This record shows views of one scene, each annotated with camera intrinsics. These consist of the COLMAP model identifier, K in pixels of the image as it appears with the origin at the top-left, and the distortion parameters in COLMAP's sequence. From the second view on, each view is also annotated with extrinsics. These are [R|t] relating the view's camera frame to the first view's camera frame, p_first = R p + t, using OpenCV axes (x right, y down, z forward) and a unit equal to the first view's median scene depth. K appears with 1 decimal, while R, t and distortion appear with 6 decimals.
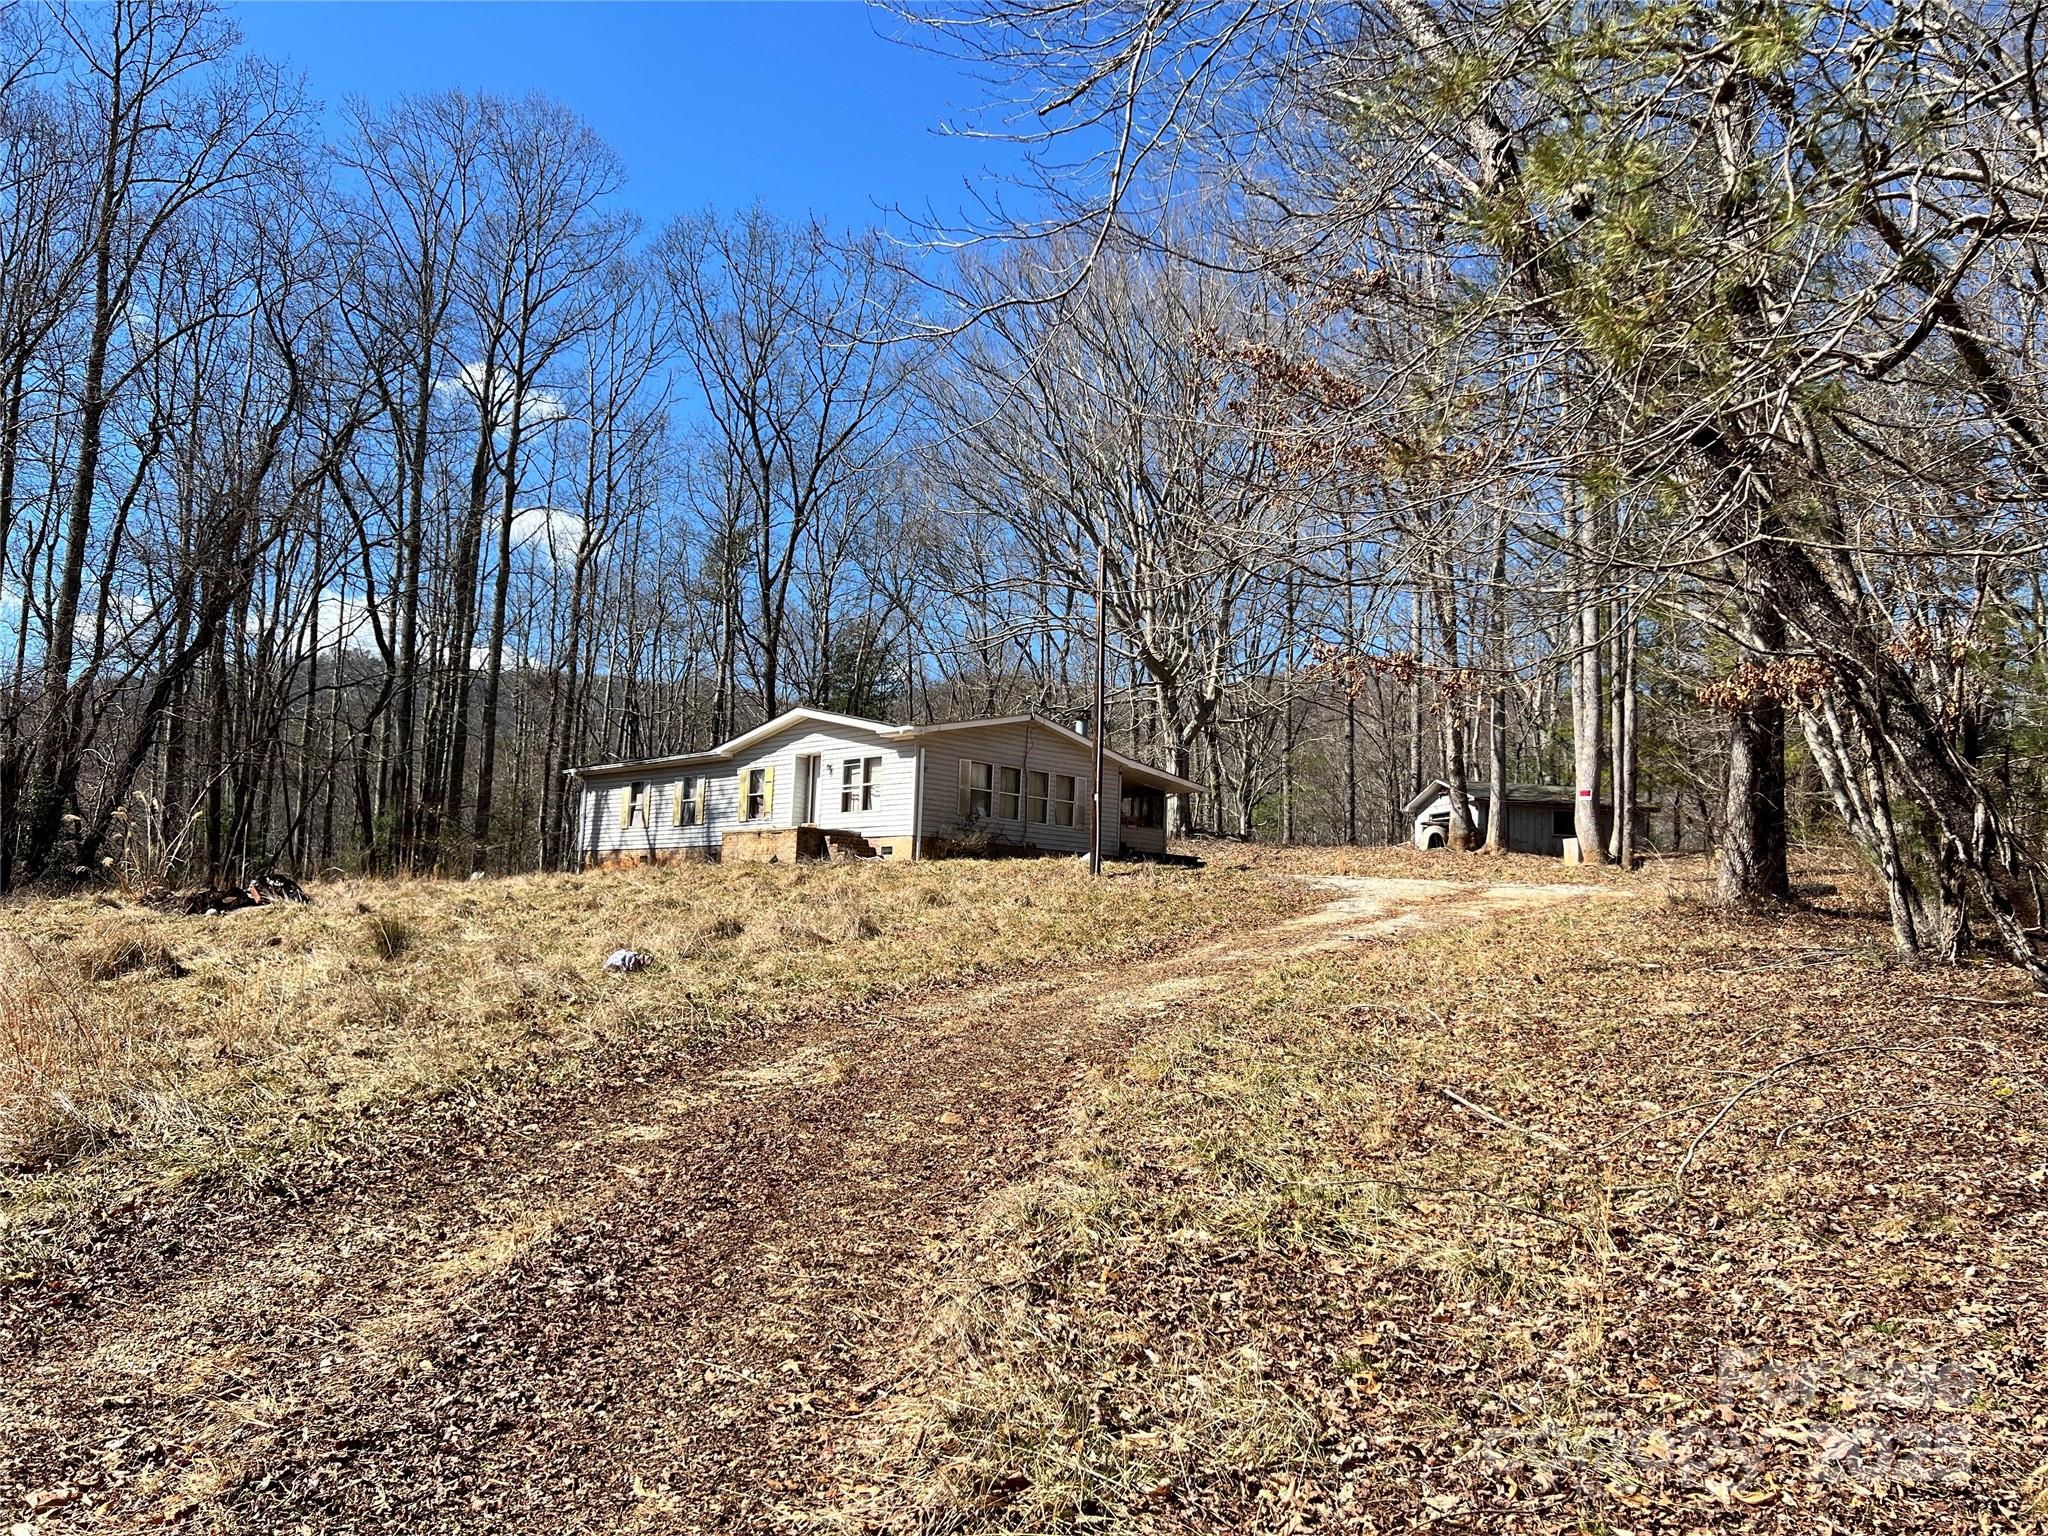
lens RADIAL K [[1552.0, 0, 1028.1], [0, 1552.0, 766.2], [0, 0, 1]] dist [0.050024, -0.061045]
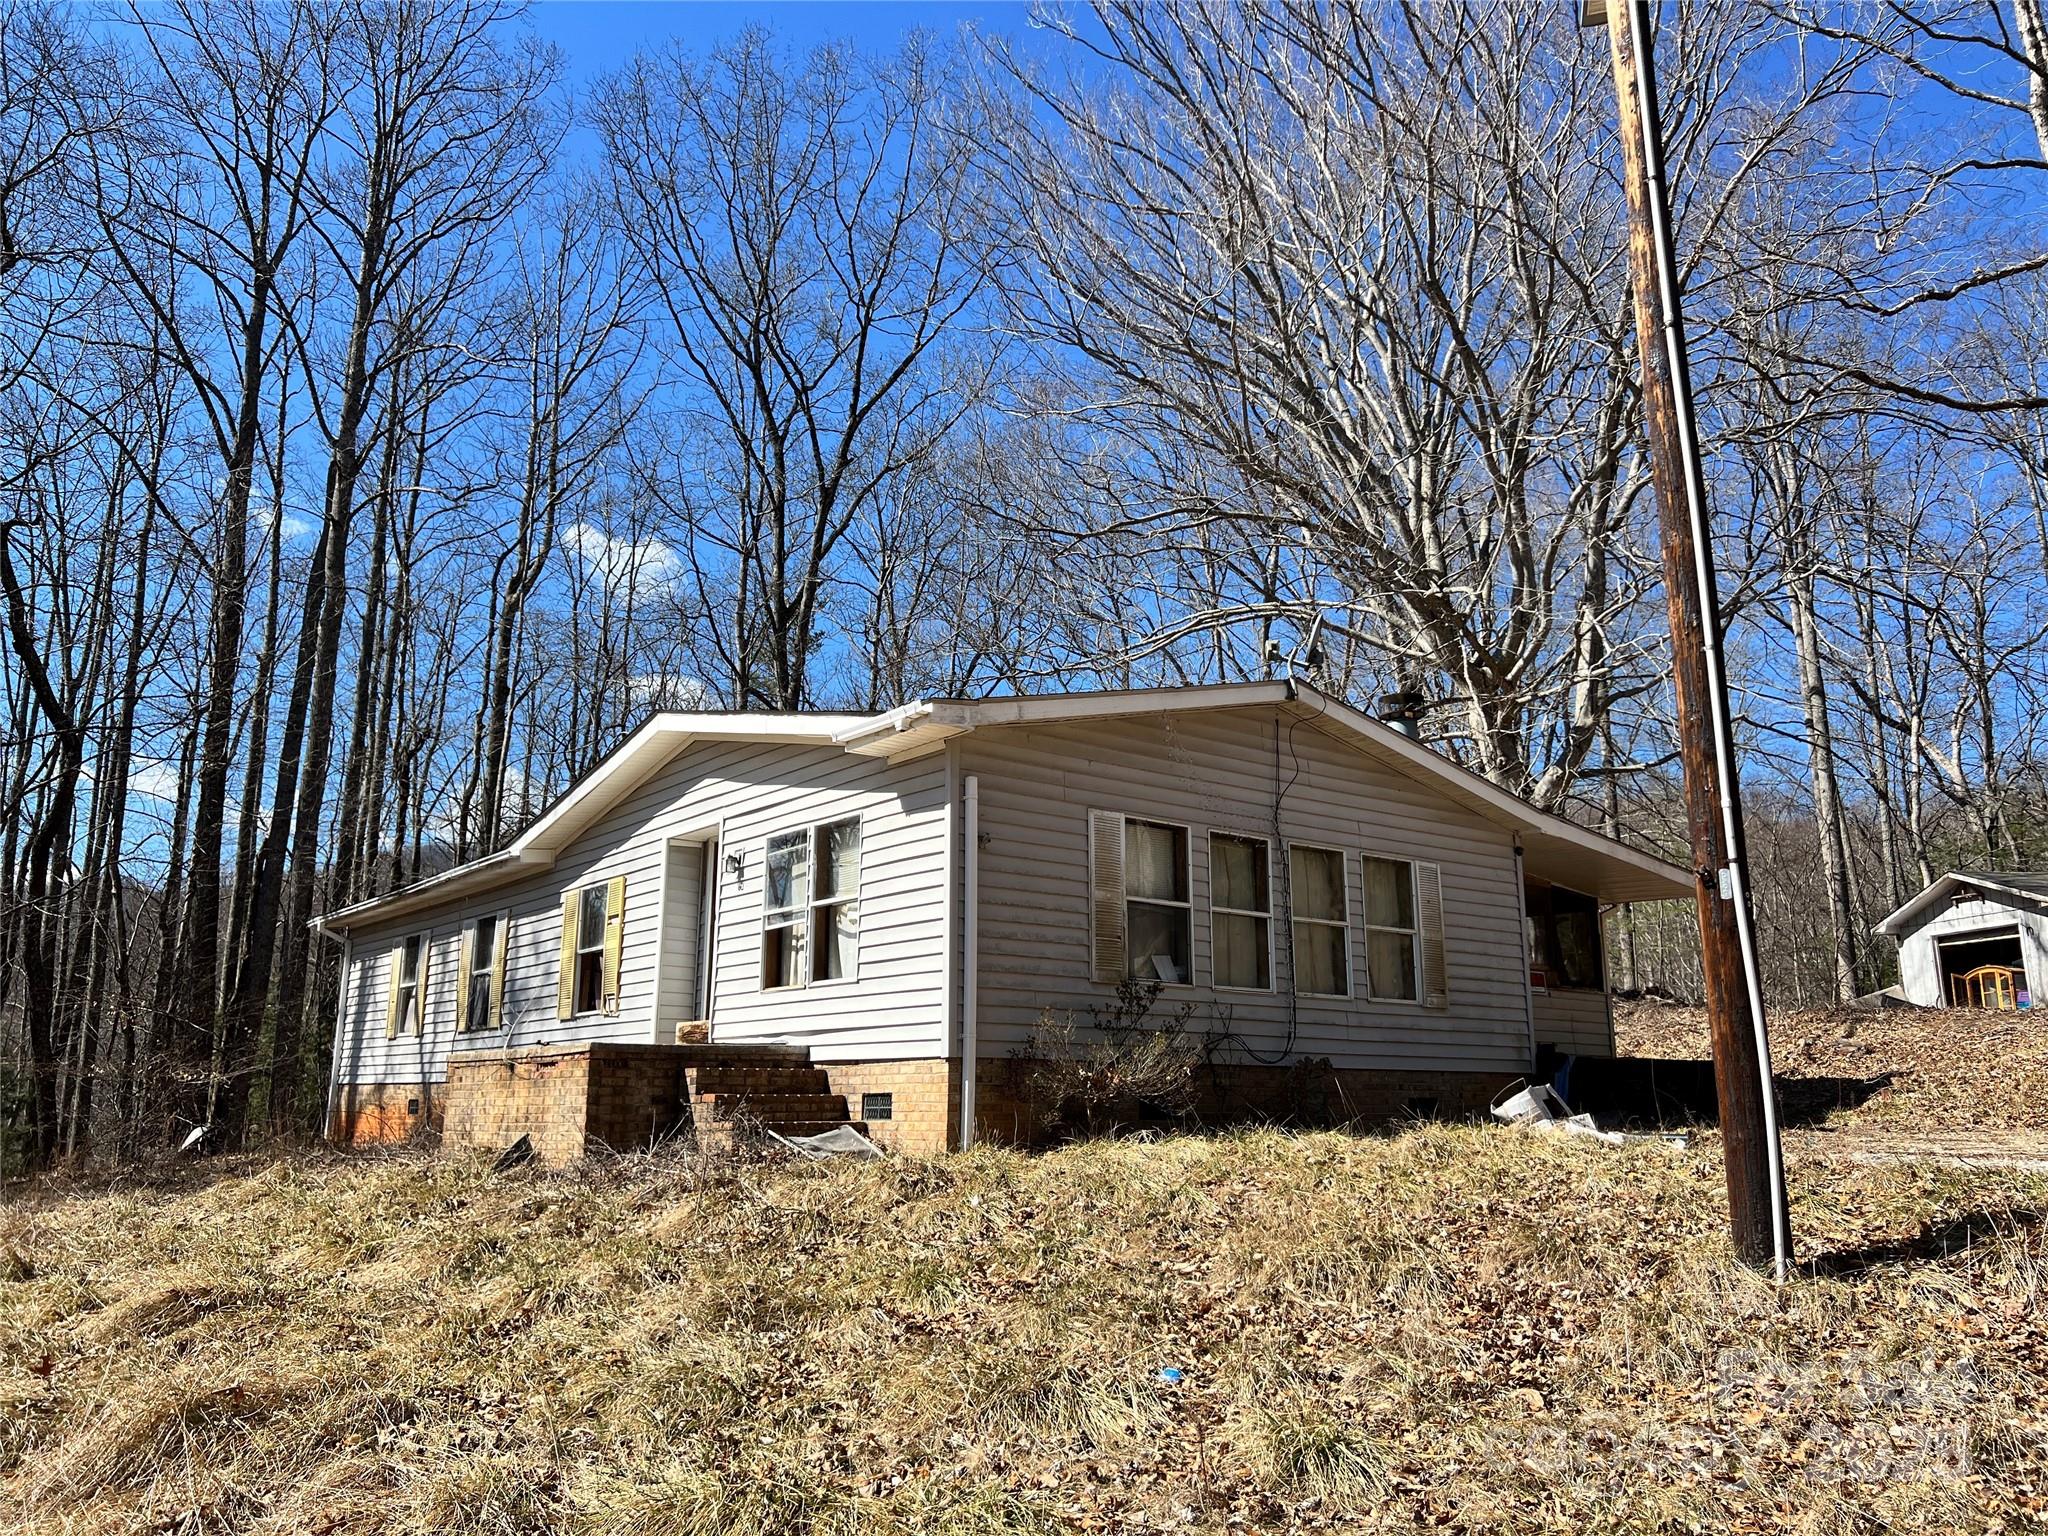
lens RADIAL K [[1552.0, 0, 1014.8], [0, 1552.0, 757.3], [0, 0, 1]] dist [0.050024, -0.061045]
pose [[0.993302, -0.058736, -0.099509, -0.025831], [0.048262, 0.993345, -0.104576, 0.017229], [0.104989, 0.099073, 0.989526, 0.651455]]
